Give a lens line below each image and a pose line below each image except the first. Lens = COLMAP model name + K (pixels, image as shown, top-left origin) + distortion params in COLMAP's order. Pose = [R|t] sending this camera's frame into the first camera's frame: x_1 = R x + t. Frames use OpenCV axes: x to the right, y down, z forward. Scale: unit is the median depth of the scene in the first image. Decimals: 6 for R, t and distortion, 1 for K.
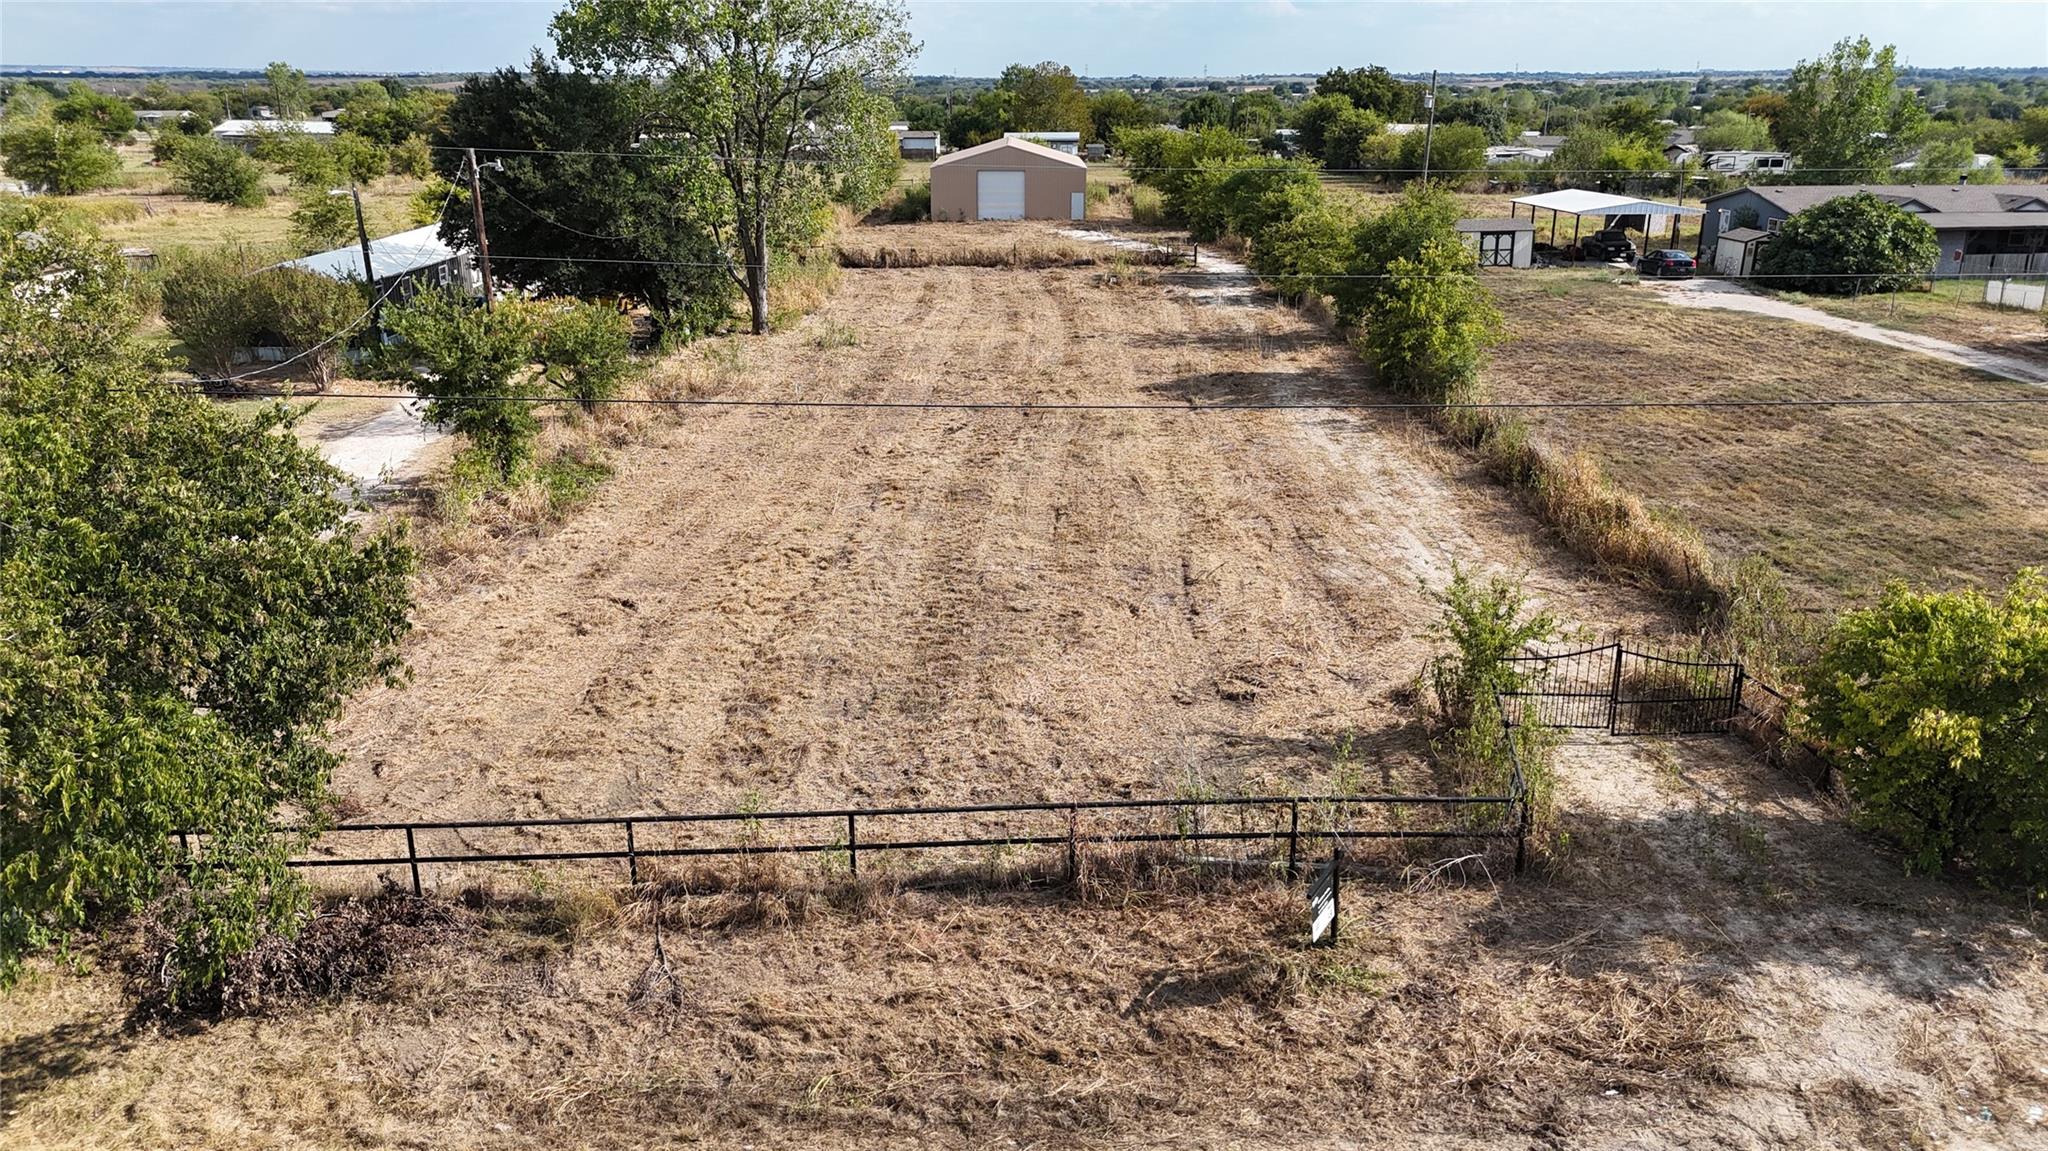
lens RADIAL K [[1504.6, 0, 1024.6], [0, 1504.6, 578.4], [0, 0, 1]] dist [0.088373, -0.085325]
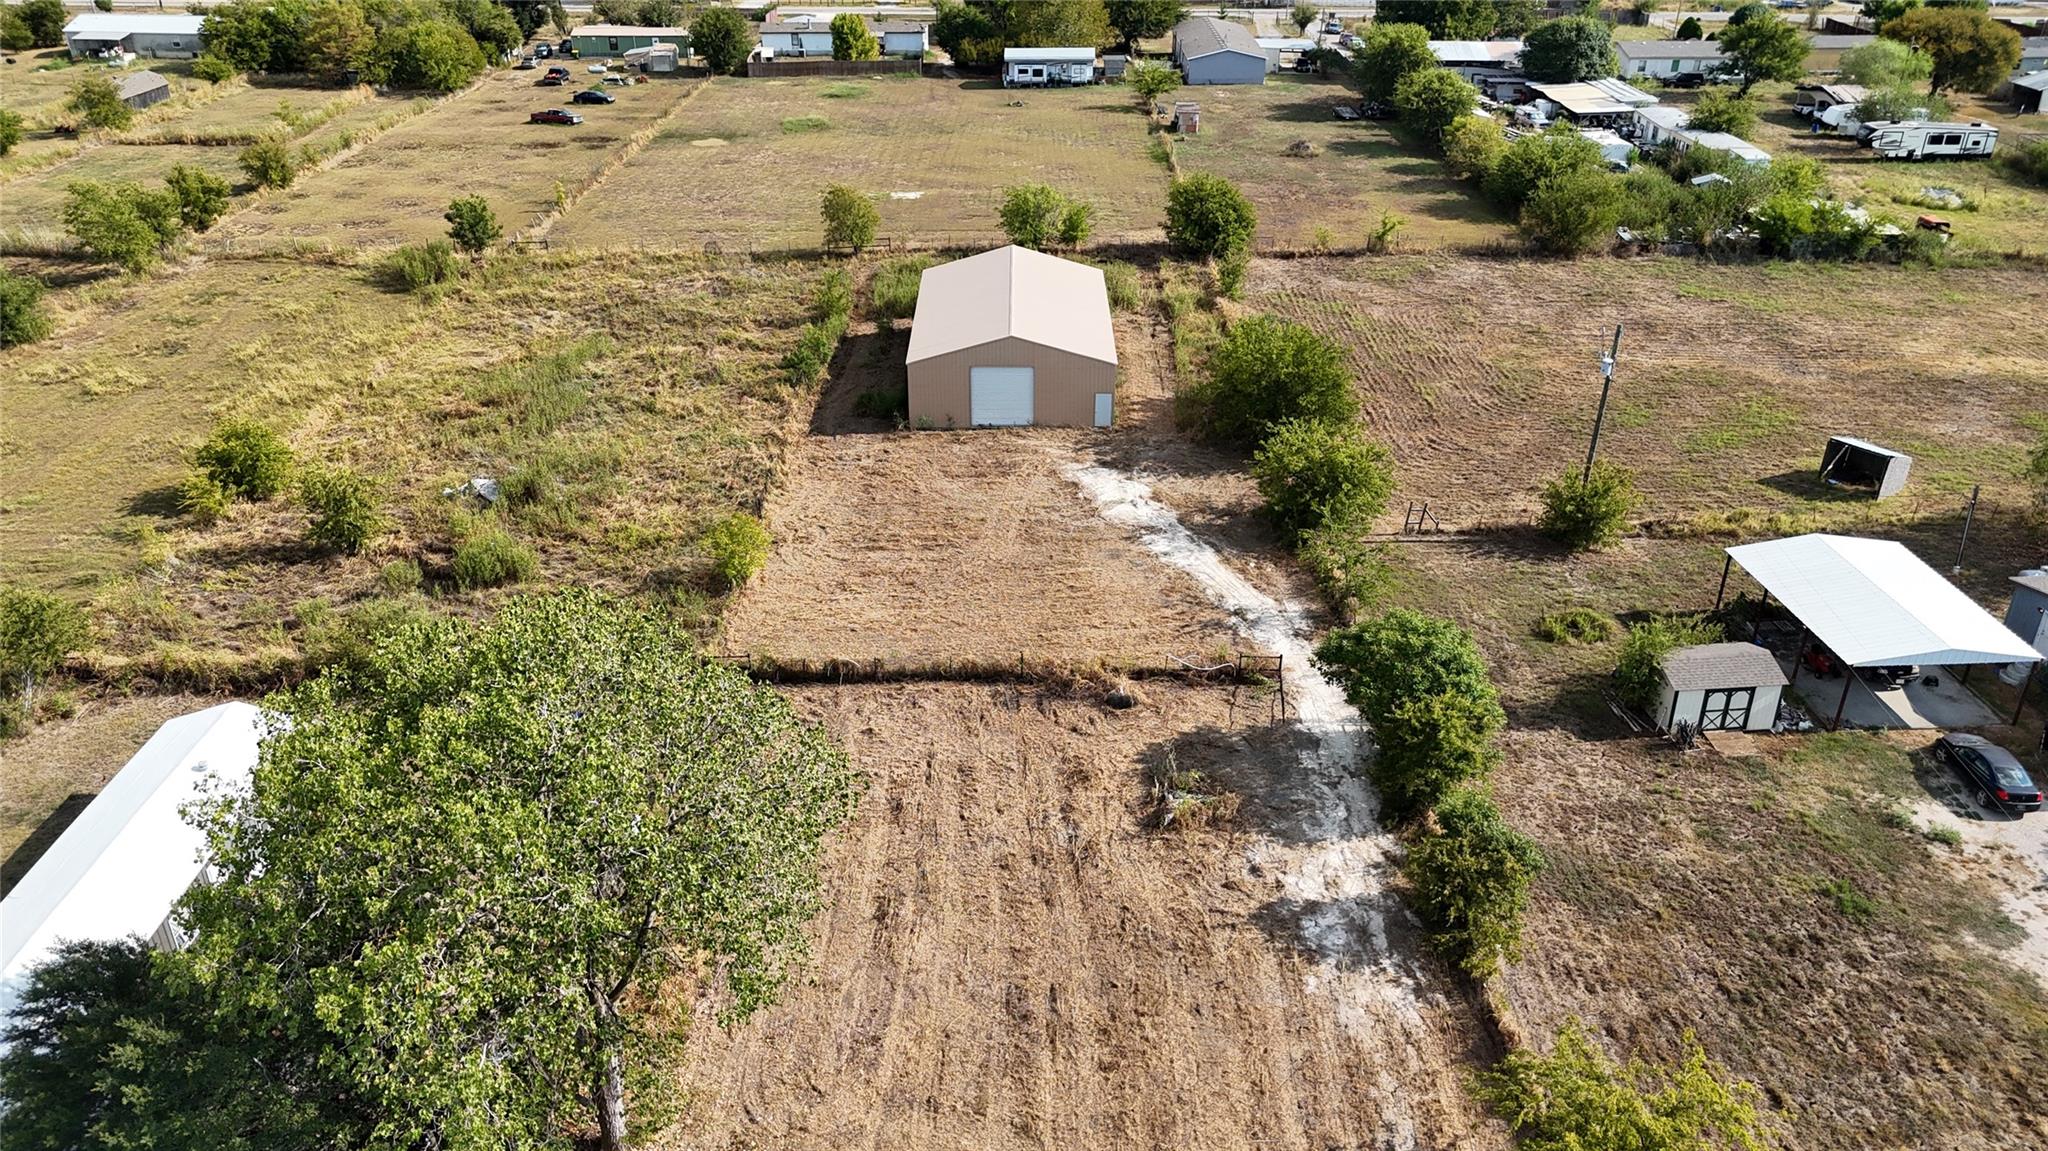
lens RADIAL K [[1504.6, 0, 1024.6], [0, 1504.6, 578.4], [0, 0, 1]] dist [0.088373, -0.085325]
pose [[1.000000, -0.000270, -0.000473, -0.013554], [0.000348, 0.984903, 0.173107, -1.018354], [0.000419, -0.173107, 0.984903, 0.862520]]
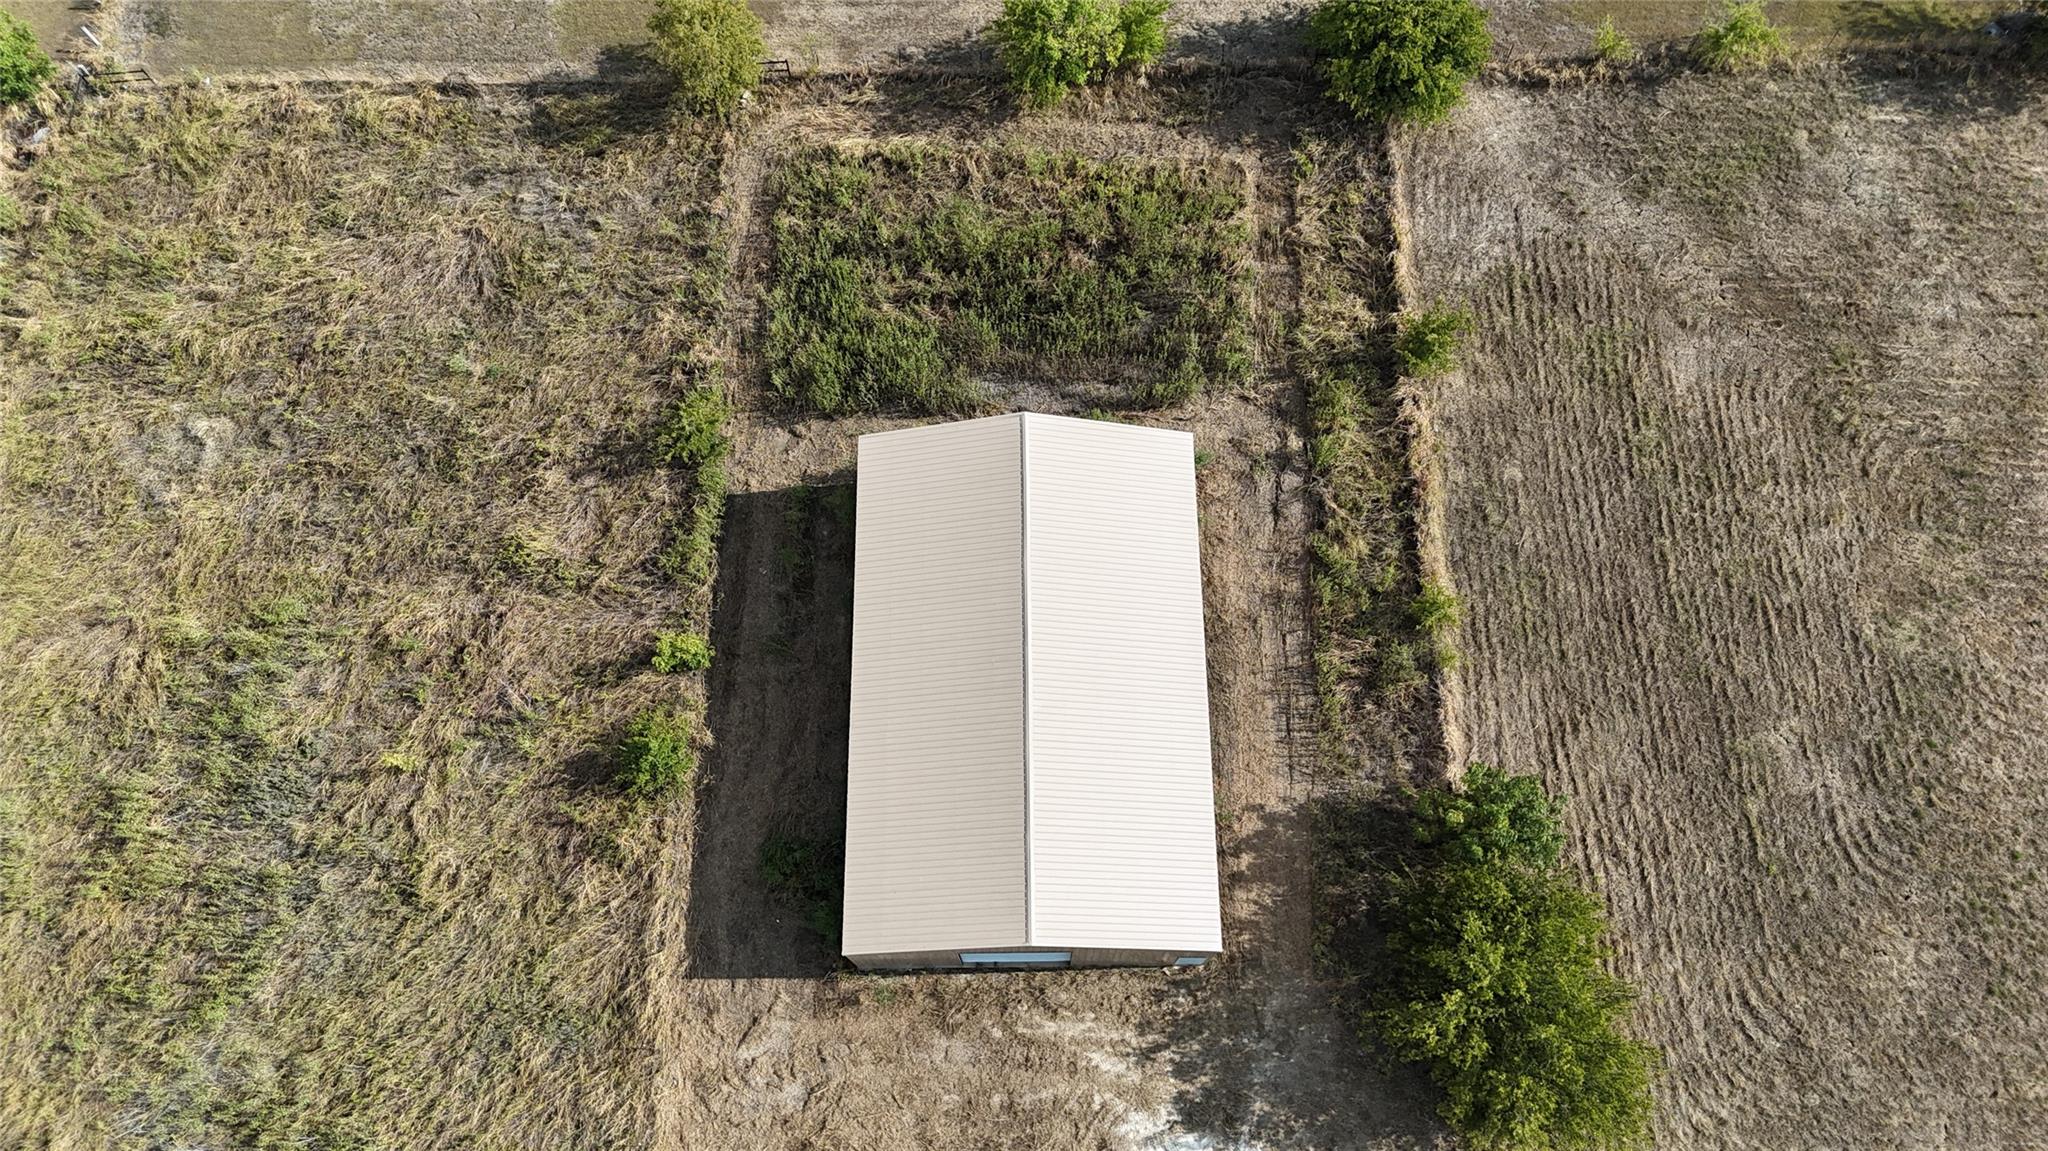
lens RADIAL K [[1507.2, 0, 1024.4], [0, 1507.2, 573.9], [0, 0, 1]] dist [0.089997, -0.088928]
pose [[0.999940, -0.009825, -0.004876, -0.033650], [0.009961, 0.627264, 0.778743, -2.275658], [-0.004593, -0.778745, 0.627324, 2.826482]]
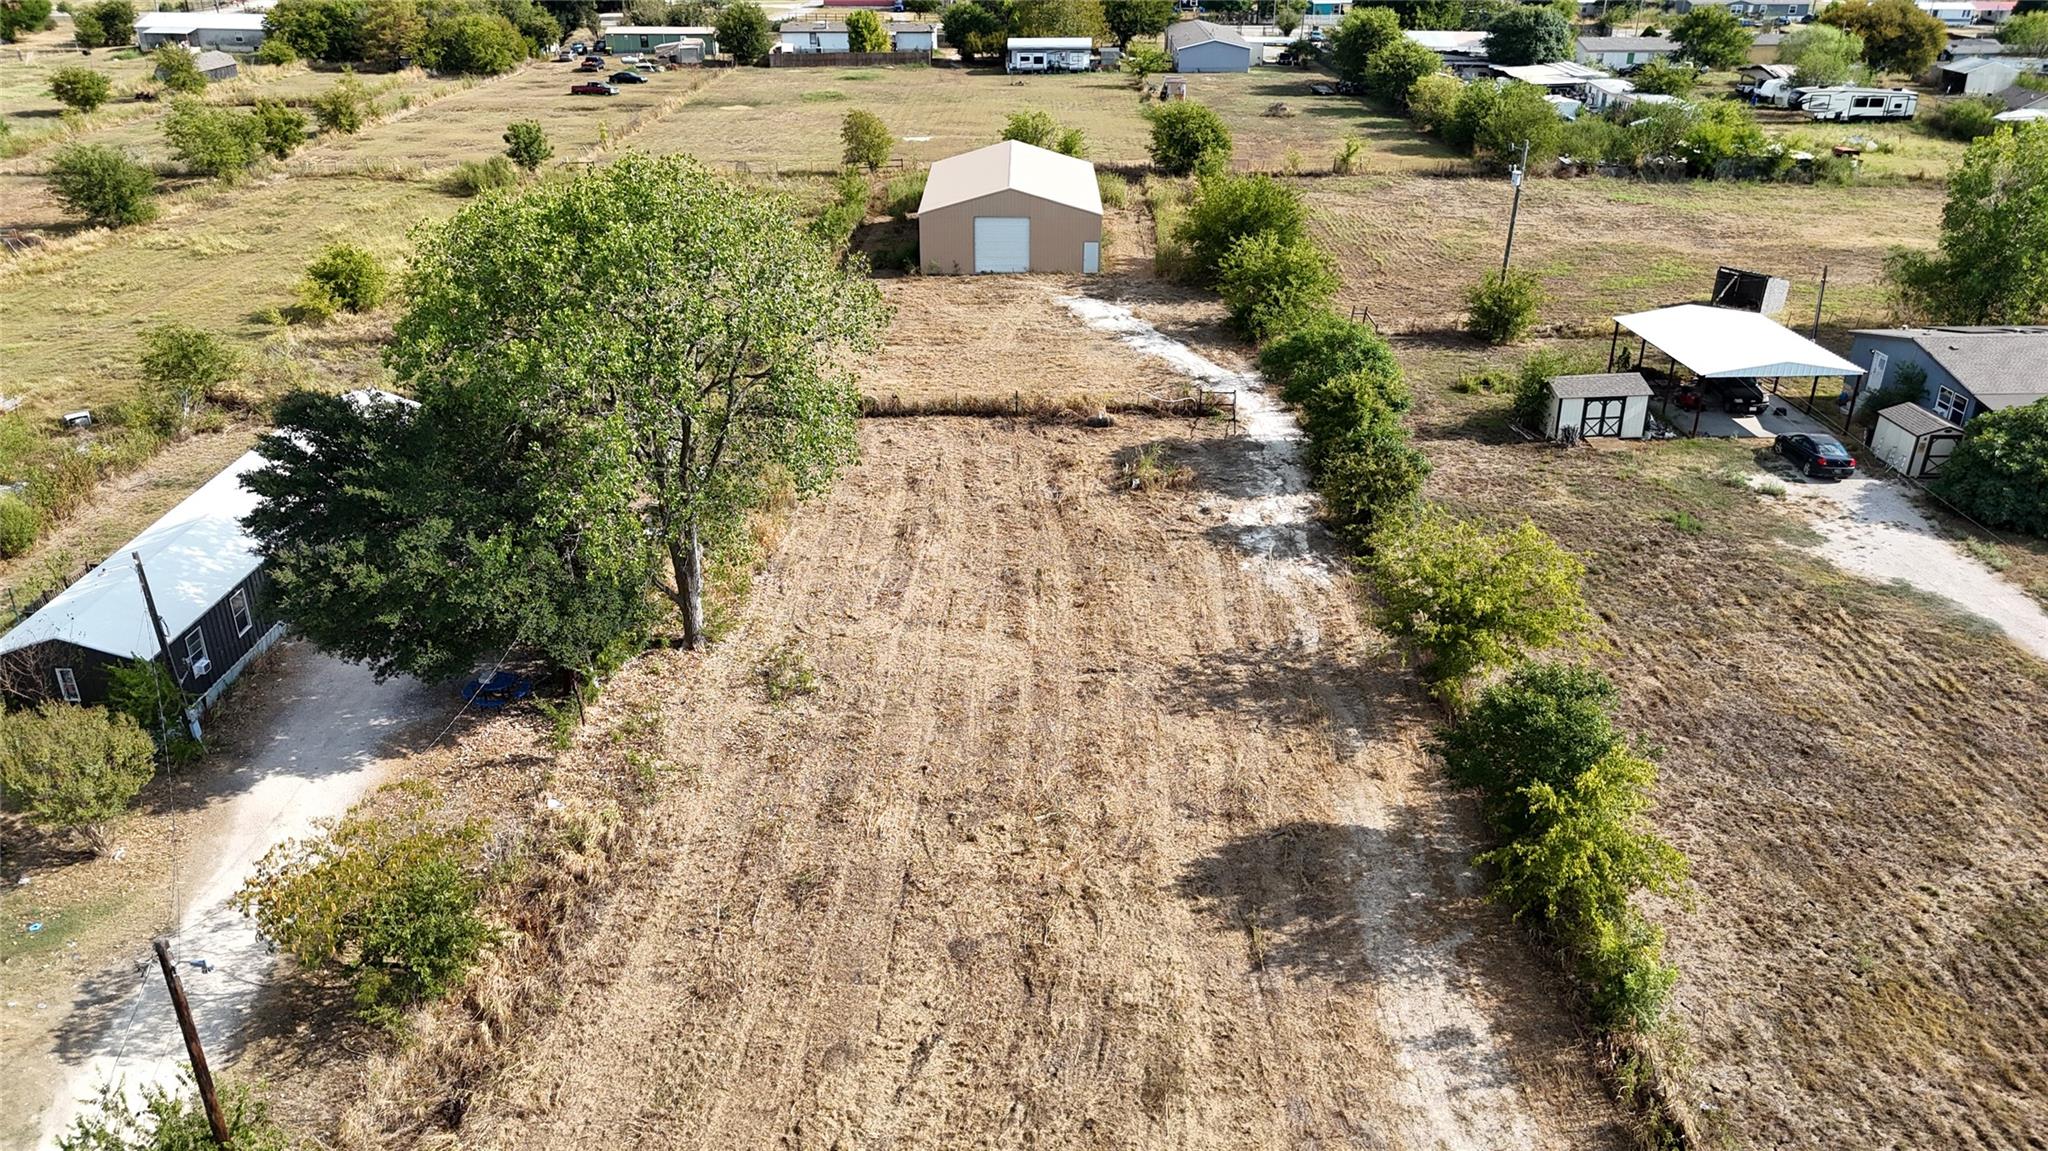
lens RADIAL K [[1507.2, 0, 1024.4], [0, 1507.2, 573.9], [0, 0, 1]] dist [0.089997, -0.088928]
pose [[0.999991, 0.002746, -0.003173, 0.001508], [-0.002335, 0.992410, 0.122951, -0.603476], [0.003487, -0.122943, 0.992408, 0.442164]]
